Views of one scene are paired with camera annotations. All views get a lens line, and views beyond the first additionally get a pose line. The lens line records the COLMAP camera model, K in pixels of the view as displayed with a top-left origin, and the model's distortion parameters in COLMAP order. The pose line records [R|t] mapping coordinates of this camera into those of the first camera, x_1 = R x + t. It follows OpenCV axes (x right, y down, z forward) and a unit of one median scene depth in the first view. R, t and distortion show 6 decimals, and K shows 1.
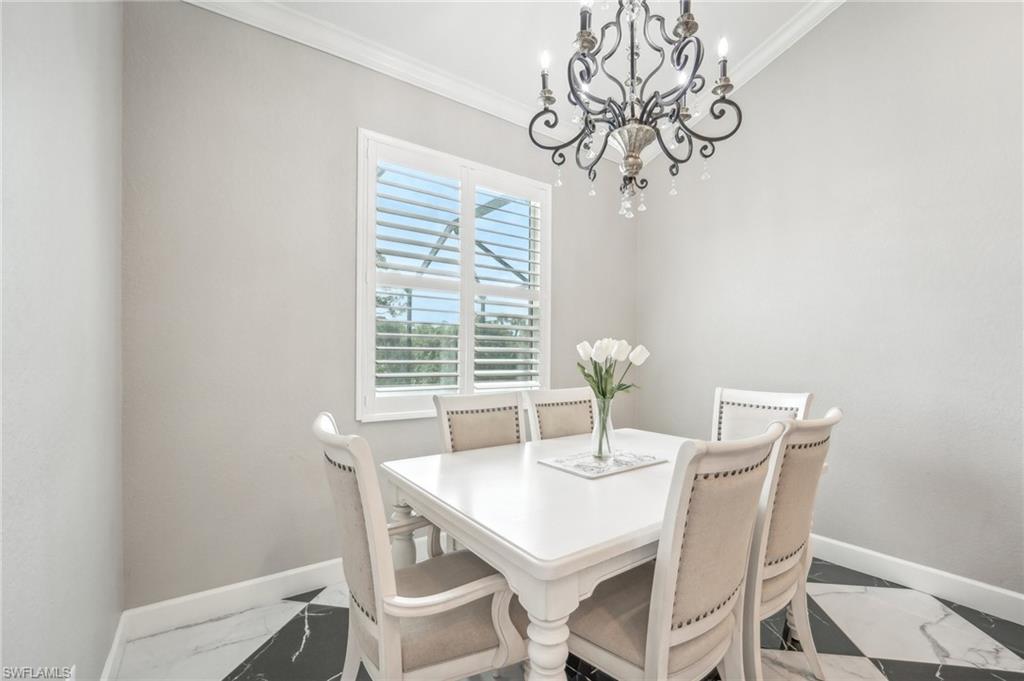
lens RADIAL K [[440.0, 0, 509.6], [0, 440.0, 379.1], [0, 0, 1]] dist [0.000218, -0.004730]
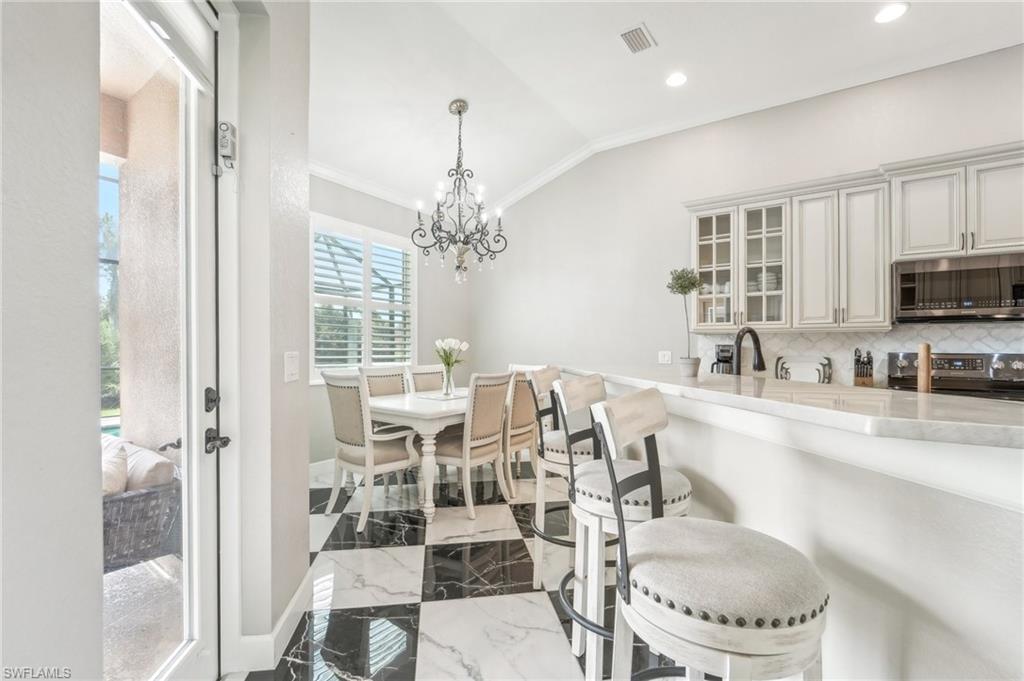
lens RADIAL K [[440.0, 0, 512.4], [0, 440.0, 350.4], [0, 0, 1]] dist [0.000218, -0.004730]
pose [[0.943122, -0.000553, 0.332447, -0.197057], [0.014224, 0.999150, -0.038689, 0.051562], [-0.332143, 0.041217, 0.942328, -1.084179]]
